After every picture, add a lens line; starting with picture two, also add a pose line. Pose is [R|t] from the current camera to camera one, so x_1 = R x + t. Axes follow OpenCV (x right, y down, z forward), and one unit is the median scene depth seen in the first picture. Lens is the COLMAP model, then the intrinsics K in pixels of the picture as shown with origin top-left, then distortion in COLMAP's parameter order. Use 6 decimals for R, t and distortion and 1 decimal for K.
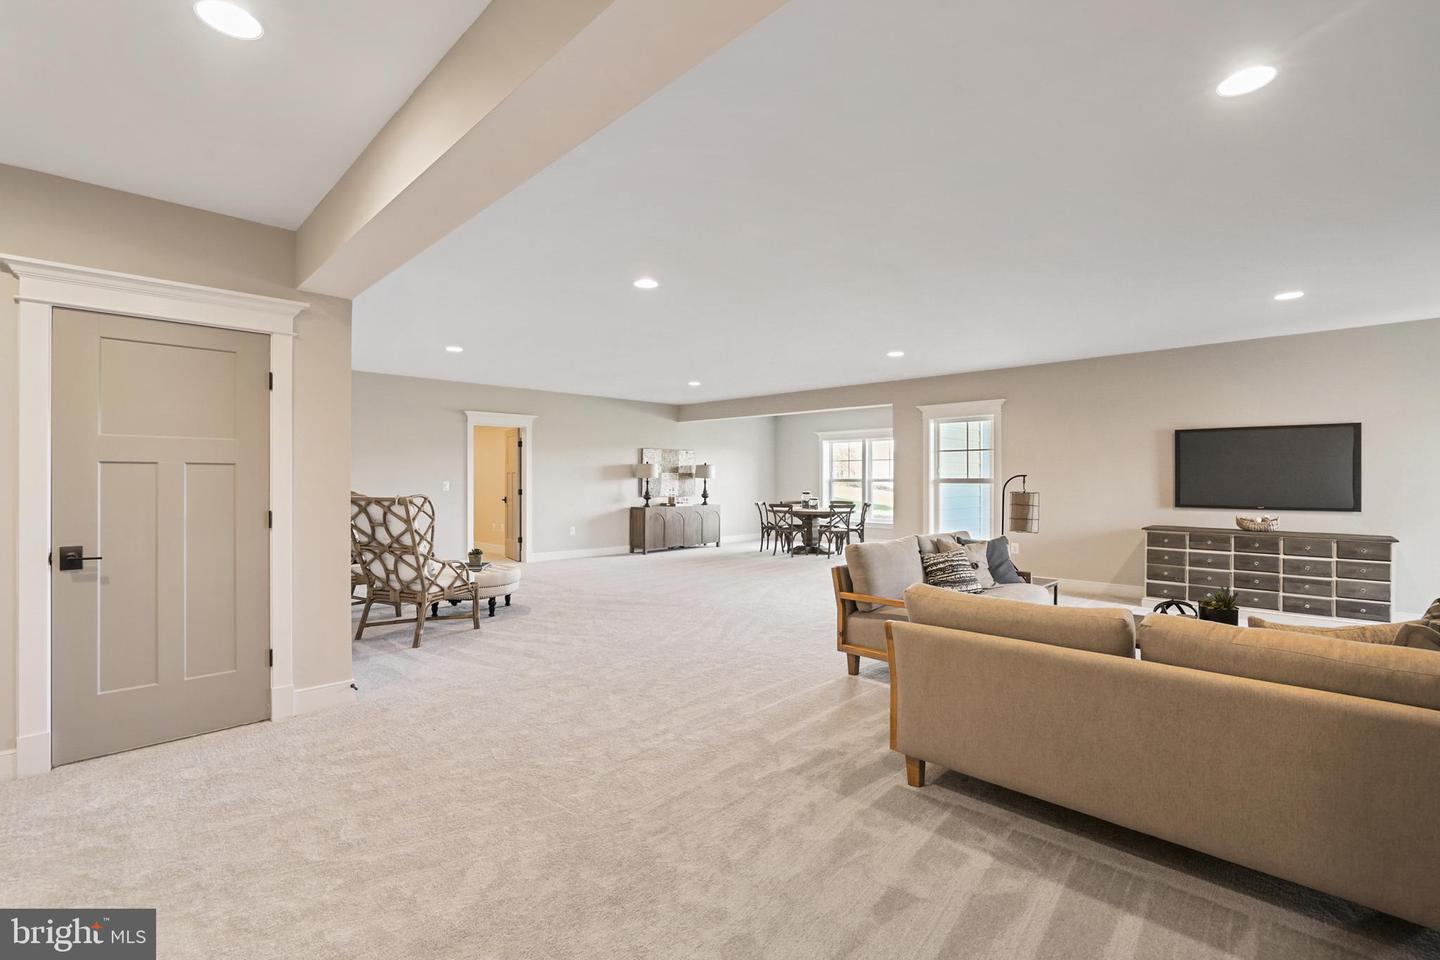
lens RADIAL K [[635.0, 0, 727.7], [0, 635.0, 478.1], [0, 0, 1]] dist [-0.045698, 0.015806]
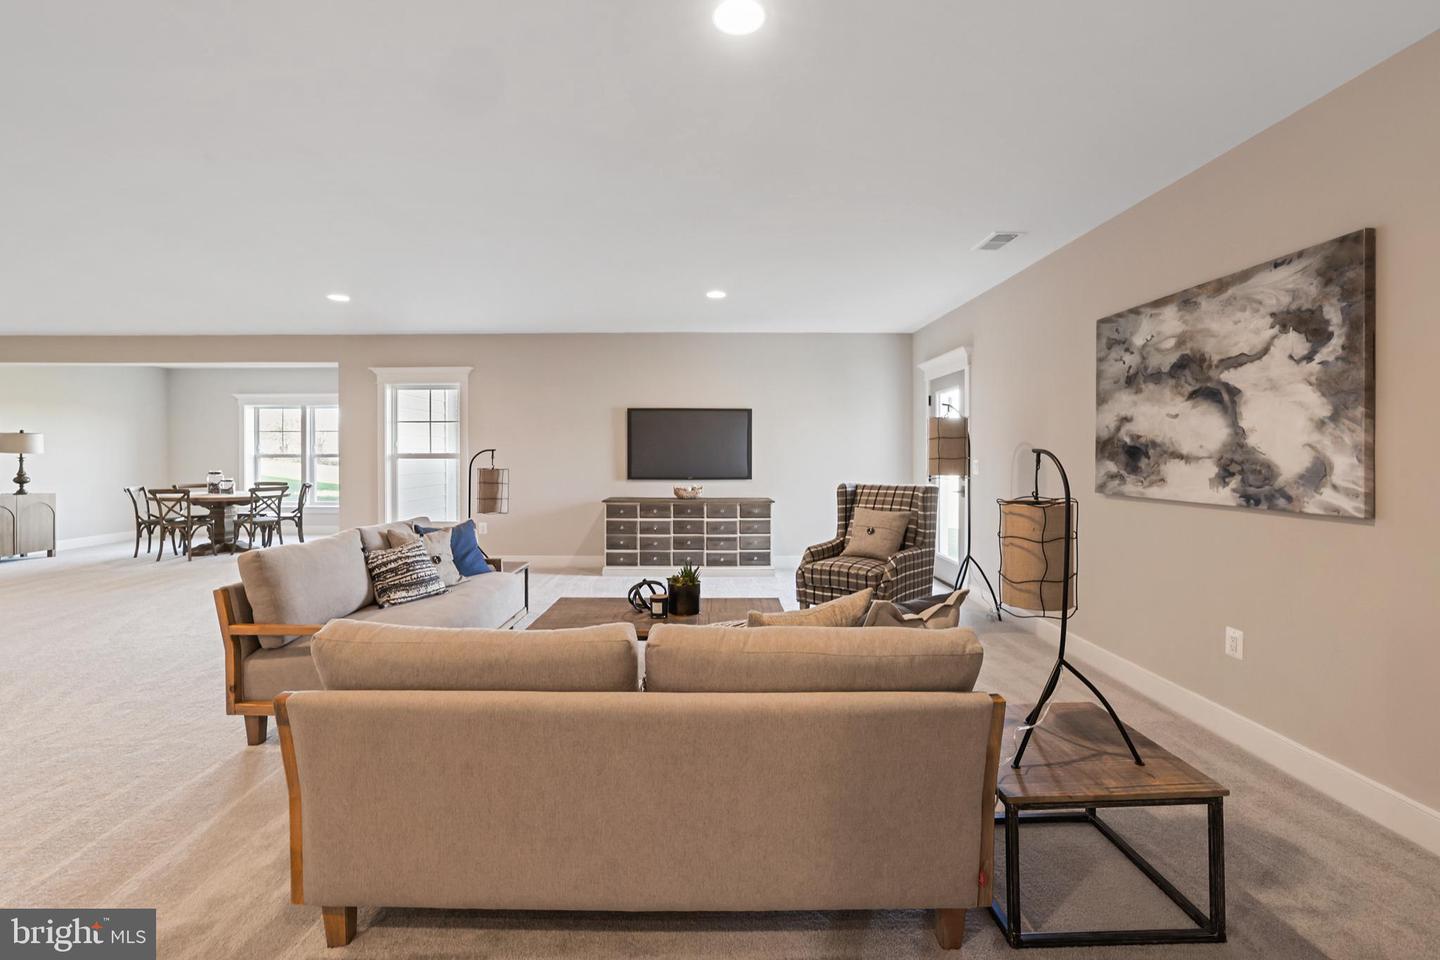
lens RADIAL K [[629.2, 0, 711.1], [0, 629.2, 459.7], [0, 0, 1]] dist [-0.044299, 0.015936]
pose [[0.711223, -0.007822, 0.702923, 0.062972], [0.000031, 0.999938, 0.011095, -0.000479], [-0.702966, -0.007870, 0.711180, 0.141021]]
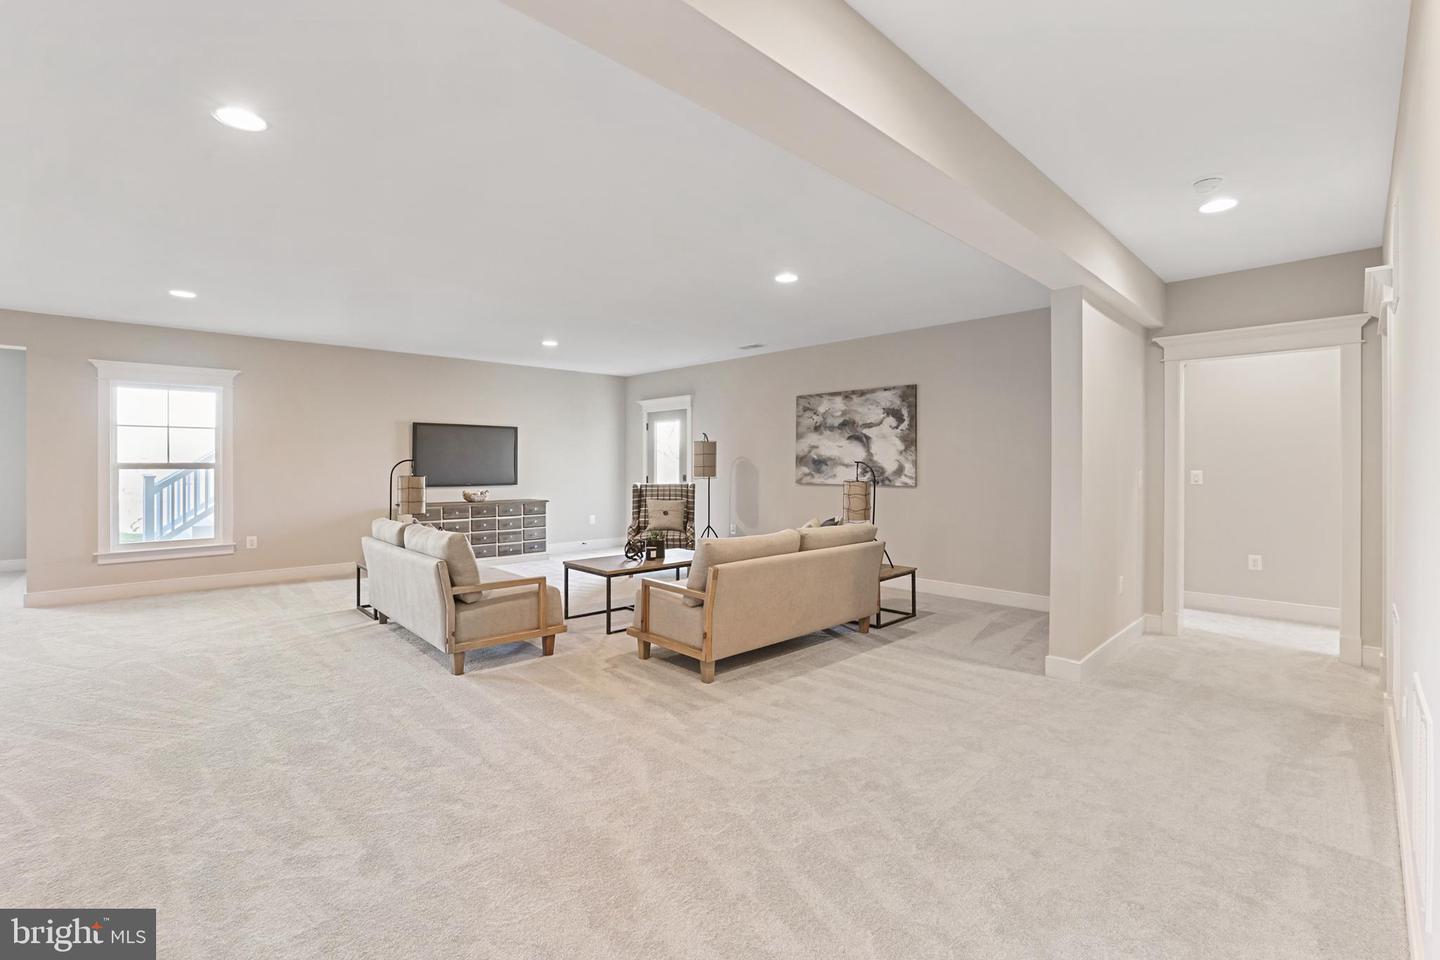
lens RADIAL K [[629.2, 0, 711.1], [0, 629.2, 459.7], [0, 0, 1]] dist [-0.044299, 0.015936]
pose [[0.056711, 0.005706, 0.998374, -0.509051], [-0.000959, 0.999984, -0.005660, 0.000227], [-0.998390, -0.000637, 0.056716, 0.423812]]
